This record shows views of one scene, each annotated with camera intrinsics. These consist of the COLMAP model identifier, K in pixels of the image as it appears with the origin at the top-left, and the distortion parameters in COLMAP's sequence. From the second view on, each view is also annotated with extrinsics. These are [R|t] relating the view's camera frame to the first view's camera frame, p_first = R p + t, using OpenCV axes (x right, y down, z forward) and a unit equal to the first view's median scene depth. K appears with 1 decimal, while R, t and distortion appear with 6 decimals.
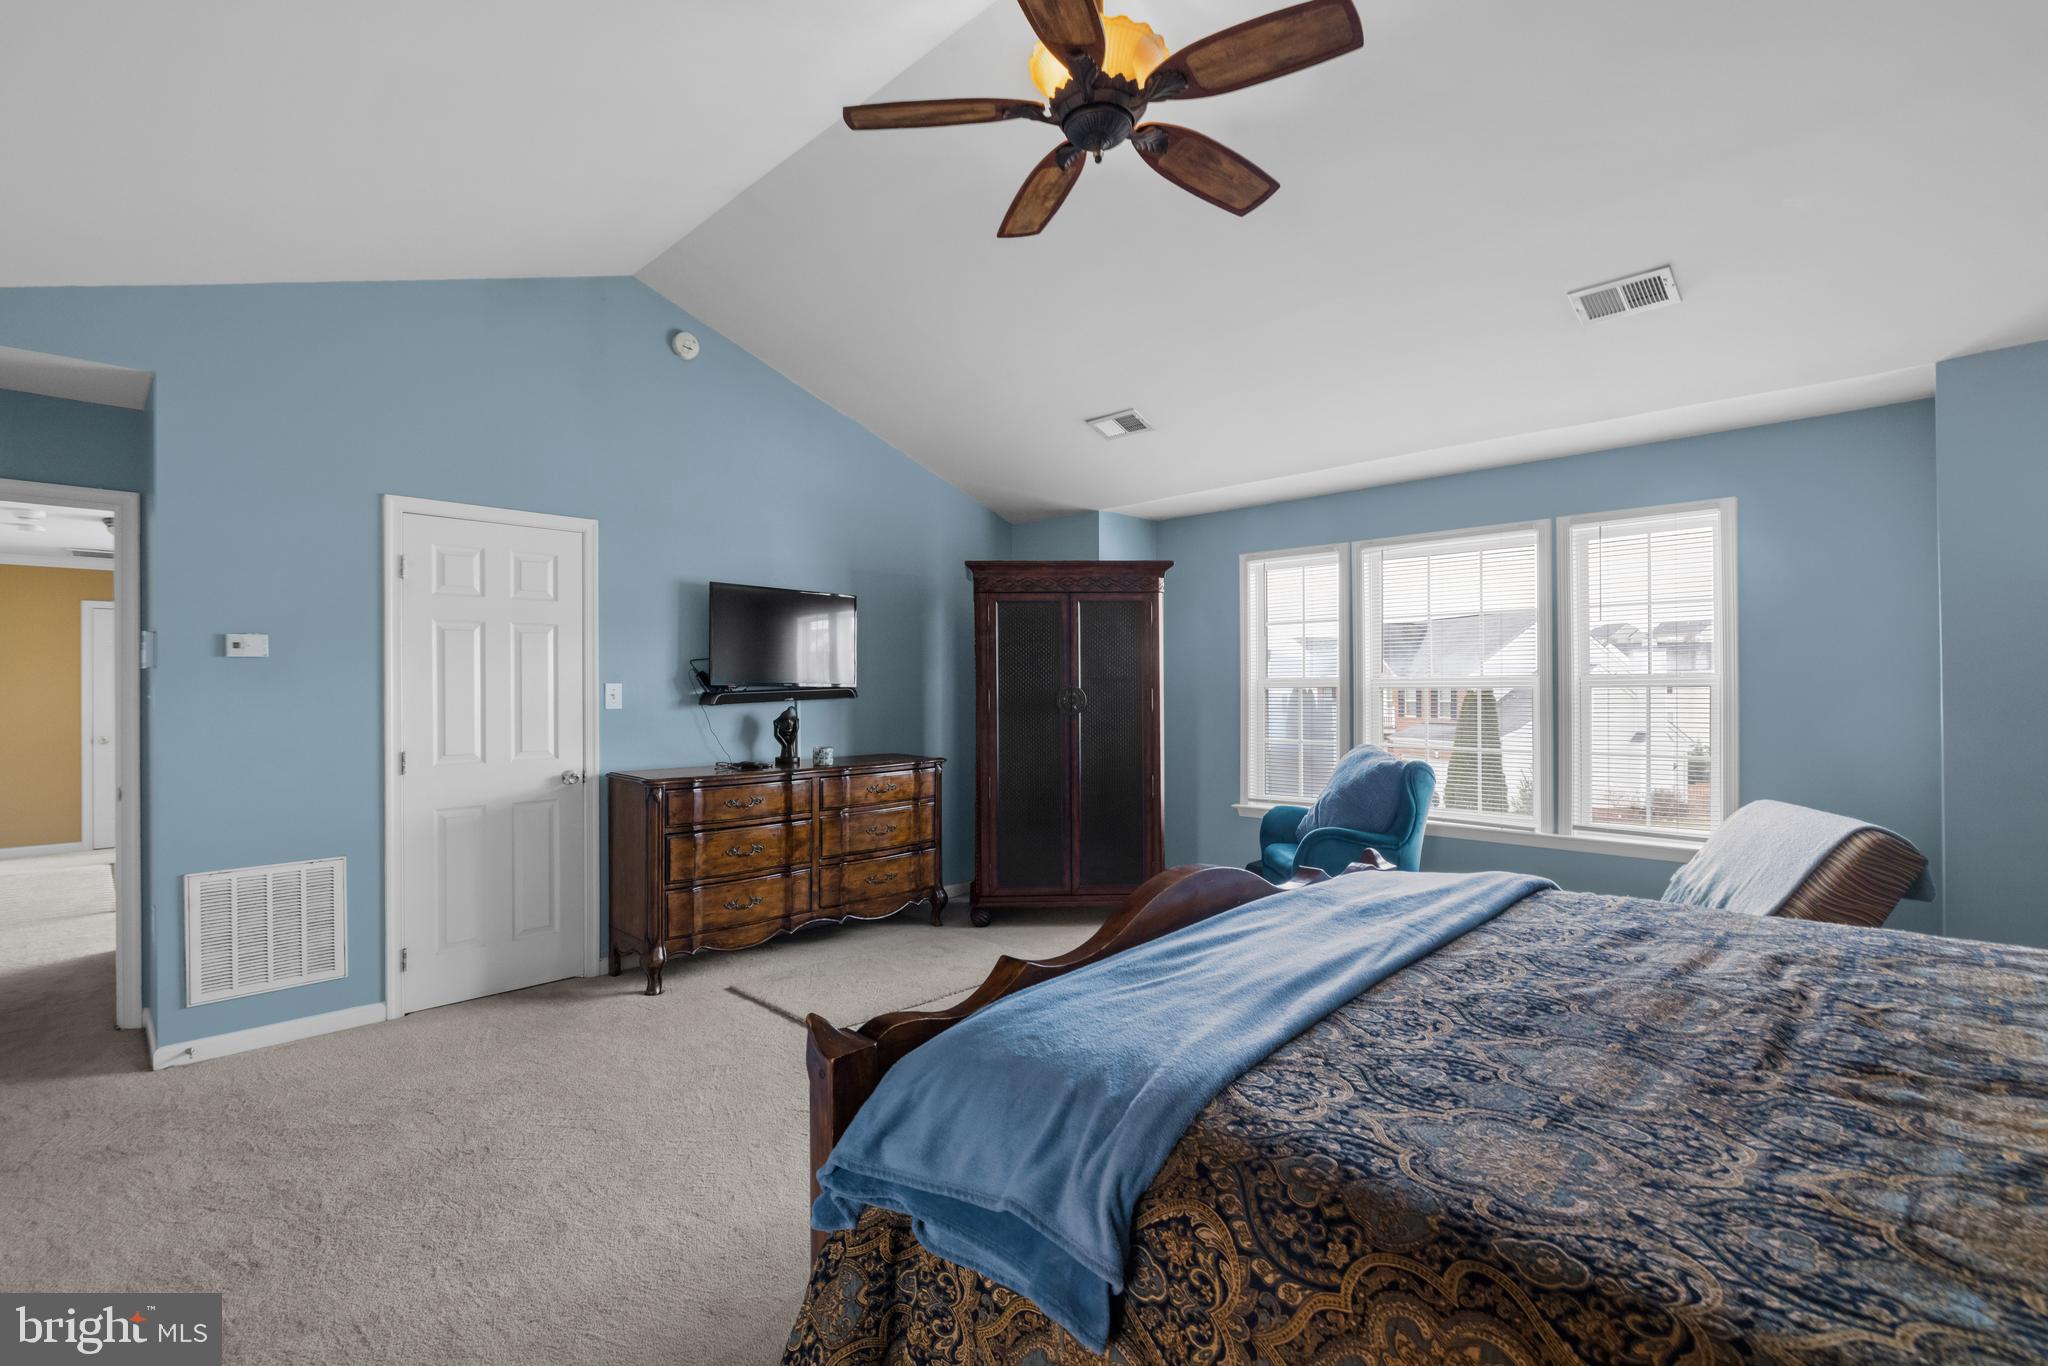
lens RADIAL K [[924.3, 0, 1030.3], [0, 924.3, 687.8], [0, 0, 1]] dist [-0.001337, -0.000018]
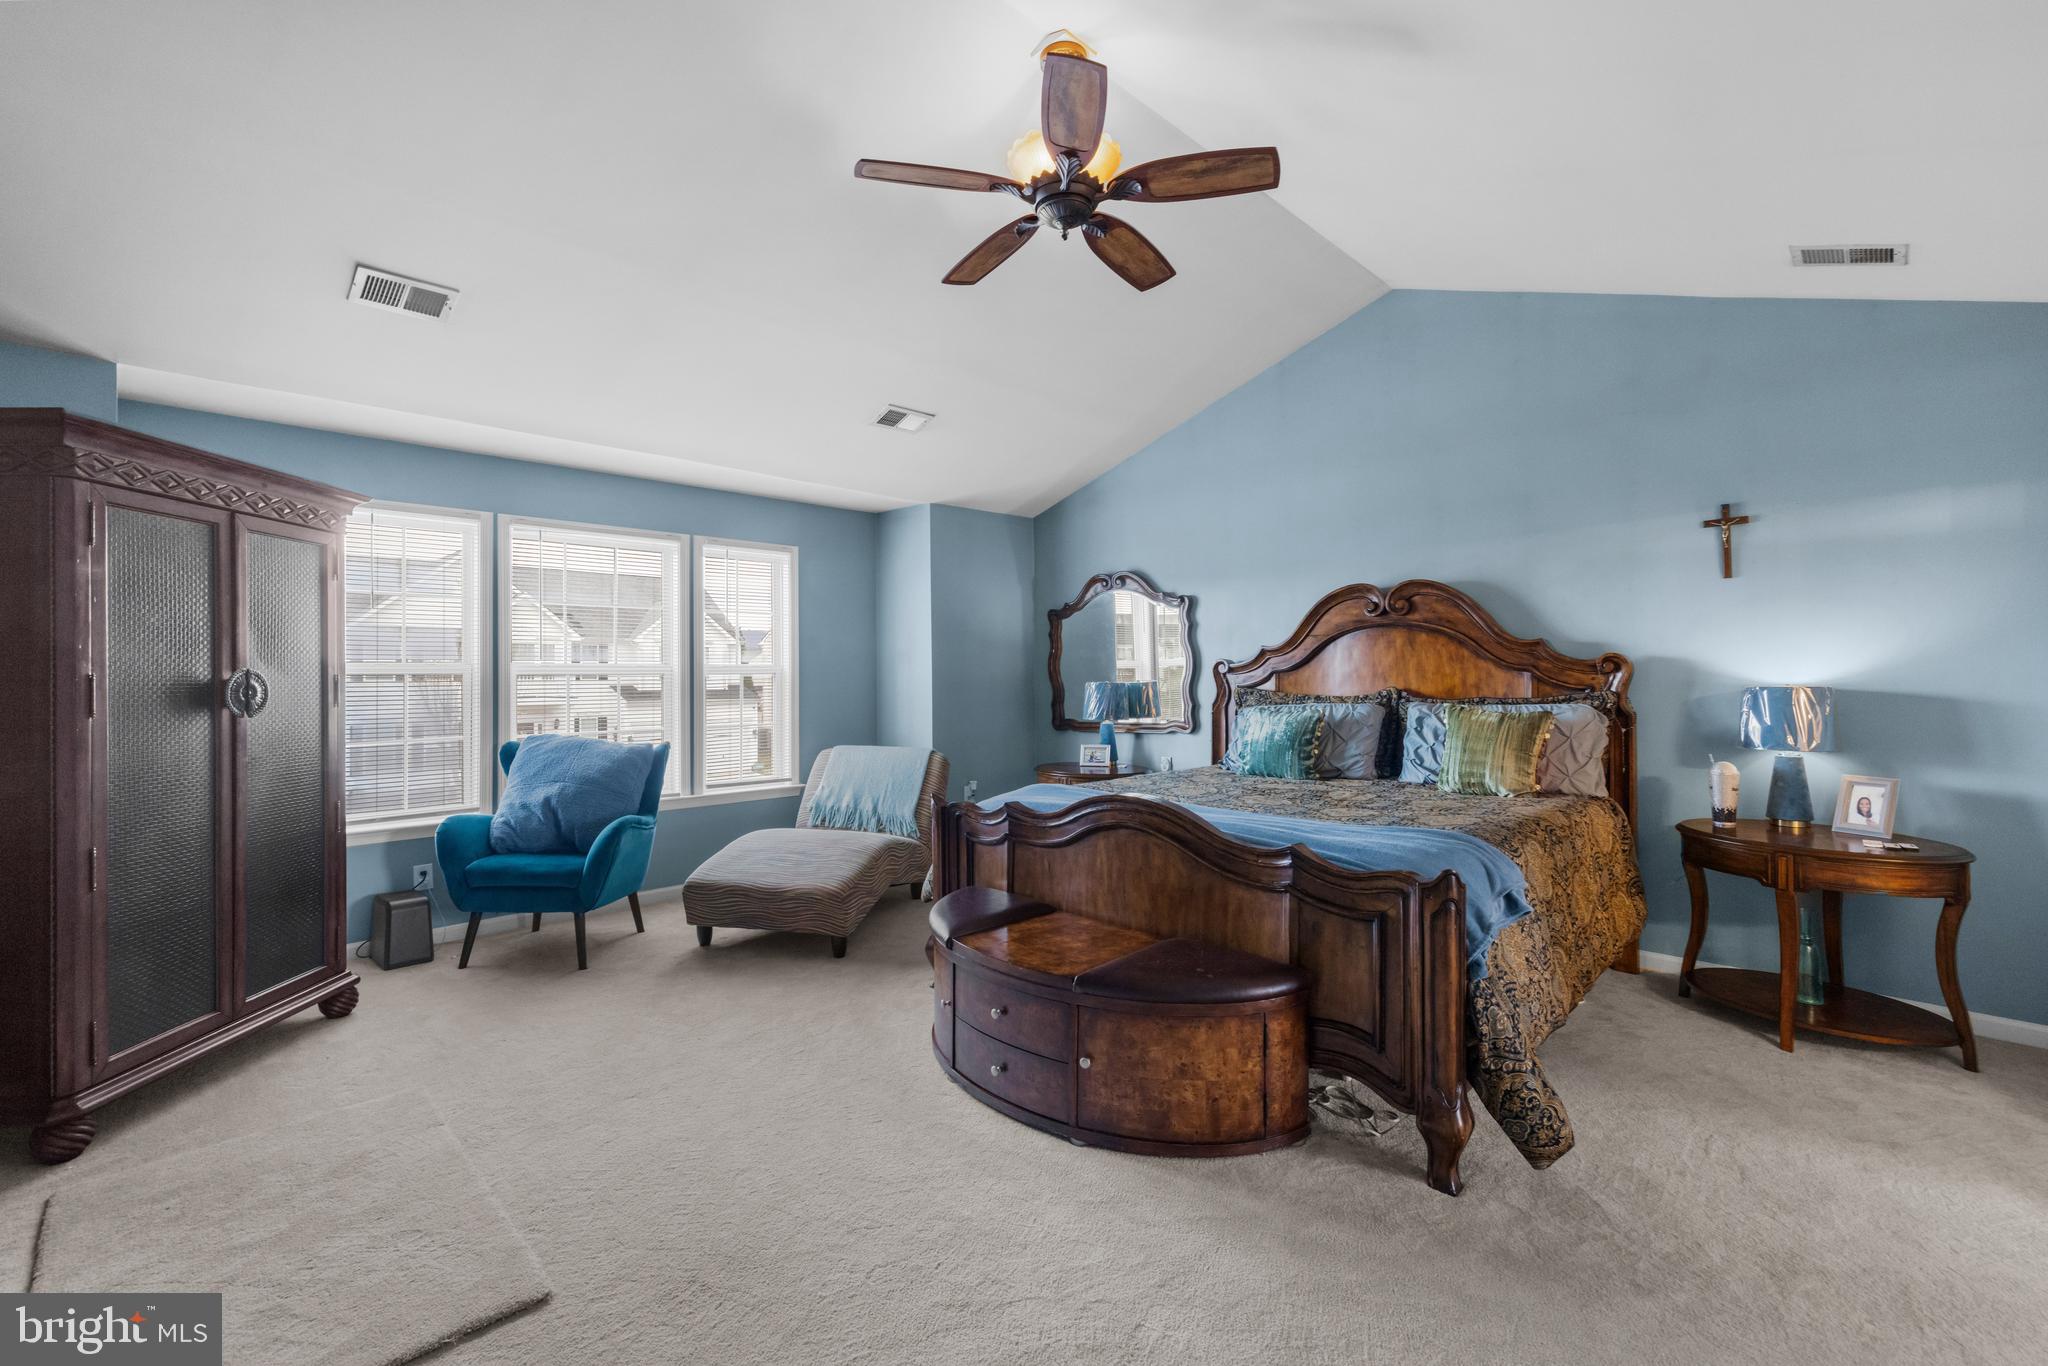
lens RADIAL K [[871.3, 0, 1030.6], [0, 871.3, 678.0], [0, 0, 1]] dist [-0.004309, -0.000548]
pose [[-0.014104, 0.003917, 0.999893, -0.502435], [0.001941, 0.999991, -0.003890, 0.008575], [-0.999899, 0.001886, -0.014111, 0.495035]]
